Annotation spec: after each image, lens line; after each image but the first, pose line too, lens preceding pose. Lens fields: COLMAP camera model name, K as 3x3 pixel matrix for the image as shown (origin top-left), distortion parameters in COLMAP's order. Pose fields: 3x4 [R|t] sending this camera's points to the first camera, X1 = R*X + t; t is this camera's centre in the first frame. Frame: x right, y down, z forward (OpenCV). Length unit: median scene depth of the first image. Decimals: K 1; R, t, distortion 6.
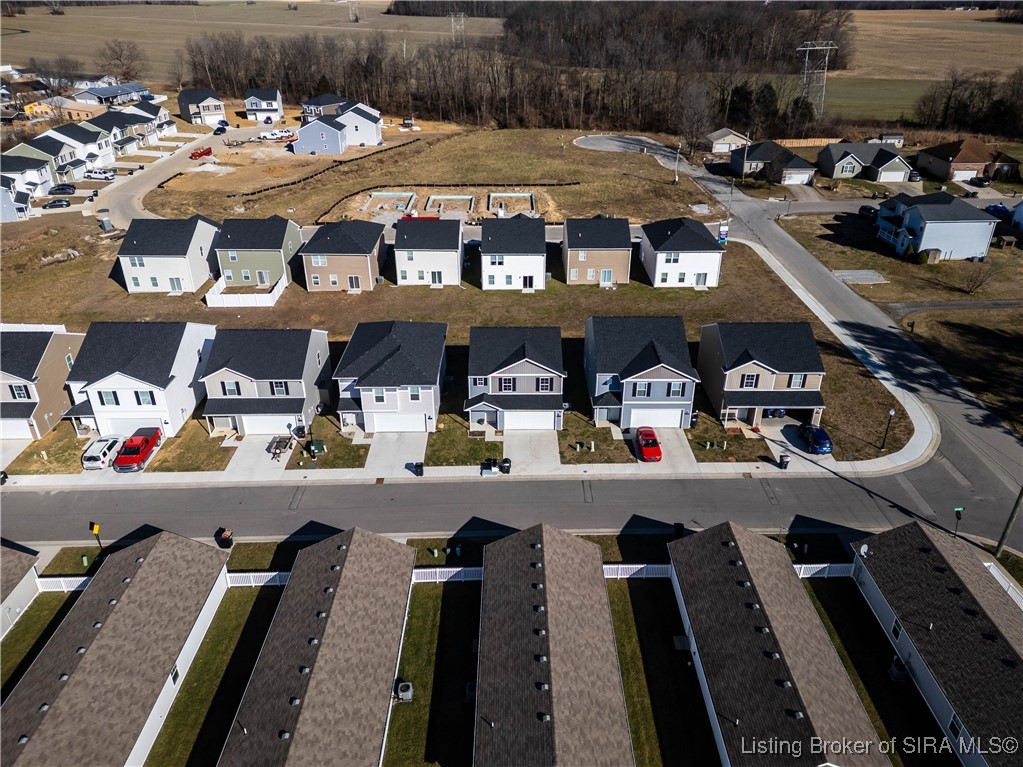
lens RADIAL K [[711.5, 0, 538.9], [0, 711.5, 370.1], [0, 0, 1]] dist [0.092219, -0.082018]
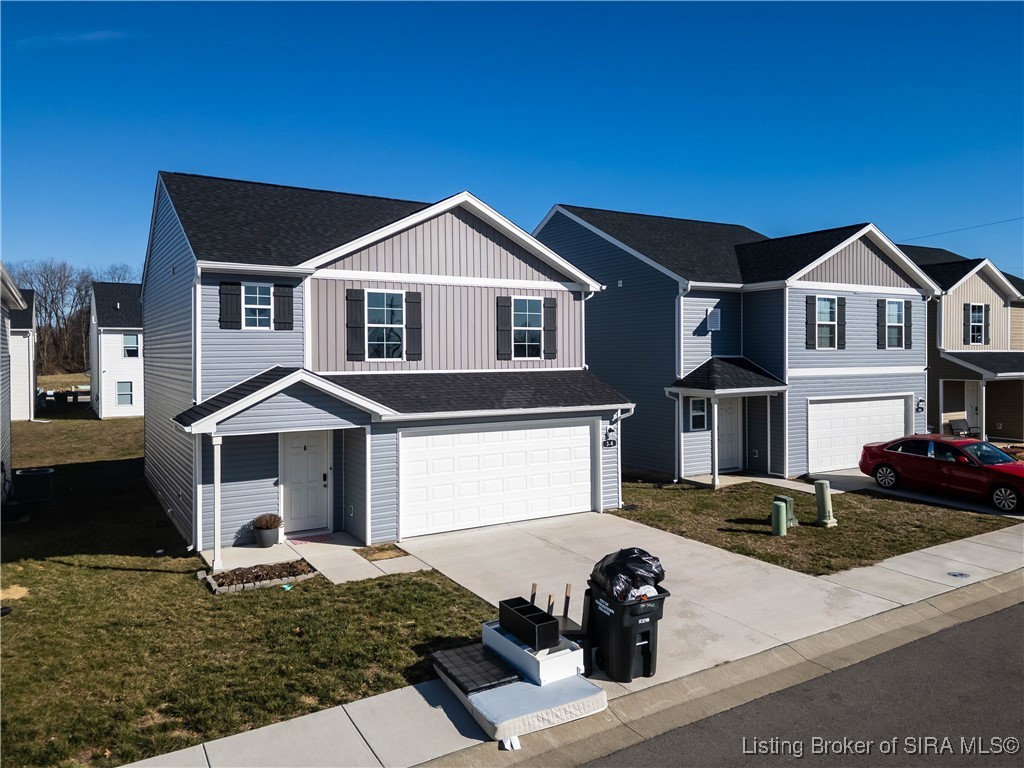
lens RADIAL K [[737.4, 0, 523.1], [0, 737.4, 357.1], [0, 0, 1]] dist [0.082136, -0.066314]
pose [[0.865907, -0.020142, 0.499800, -0.119499], [0.247654, 0.885392, -0.393381, 0.127153], [-0.434595, 0.464408, 0.771655, 0.783600]]
